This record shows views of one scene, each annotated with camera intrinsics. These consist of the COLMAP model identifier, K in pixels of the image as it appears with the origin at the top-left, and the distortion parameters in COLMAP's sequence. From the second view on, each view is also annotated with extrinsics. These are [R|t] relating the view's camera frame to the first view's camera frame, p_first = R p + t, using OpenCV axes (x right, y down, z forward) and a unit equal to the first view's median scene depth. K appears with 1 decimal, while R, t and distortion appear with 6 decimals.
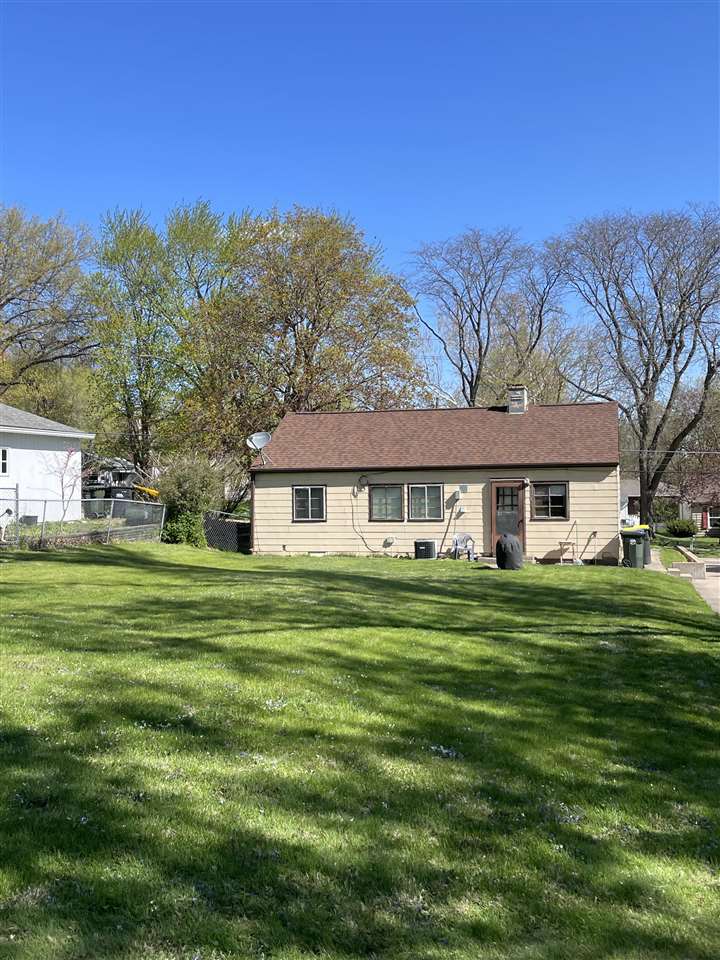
lens RADIAL K [[1004.1, 0, 360.0], [0, 1004.1, 480.0], [0, 0, 1]] dist [0.146832, -0.344885]
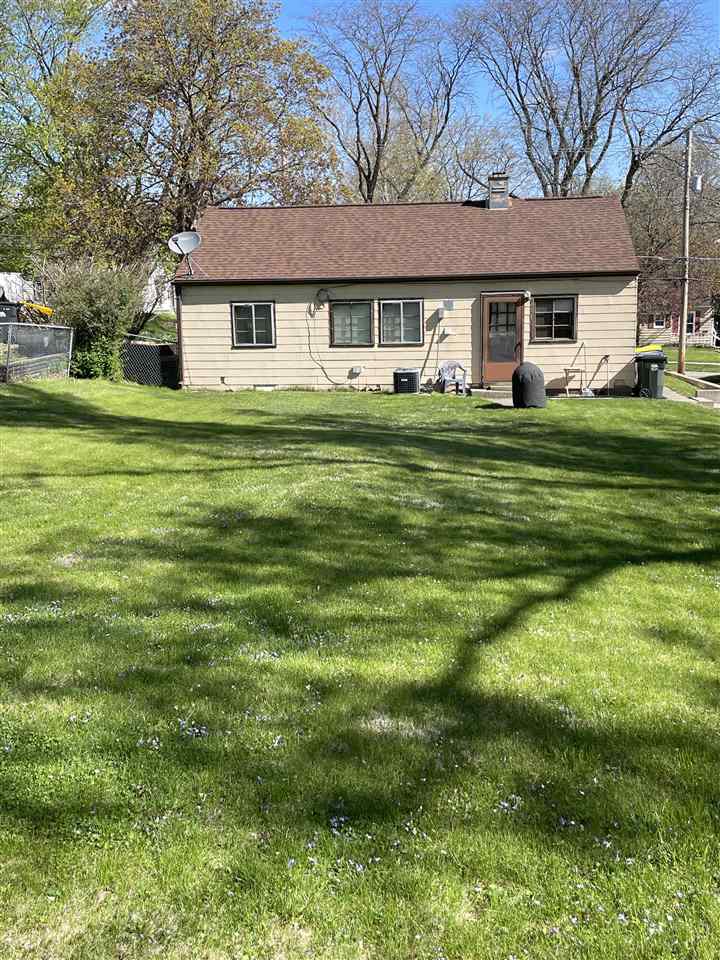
lens RADIAL K [[1004.1, 0, 360.0], [0, 1004.1, 480.0], [0, 0, 1]] dist [0.146832, -0.344885]
pose [[0.988587, -0.033224, 0.146939, -0.091838], [0.005018, 0.982099, 0.188297, -0.006325], [-0.150565, -0.185411, 0.971058, 0.187857]]
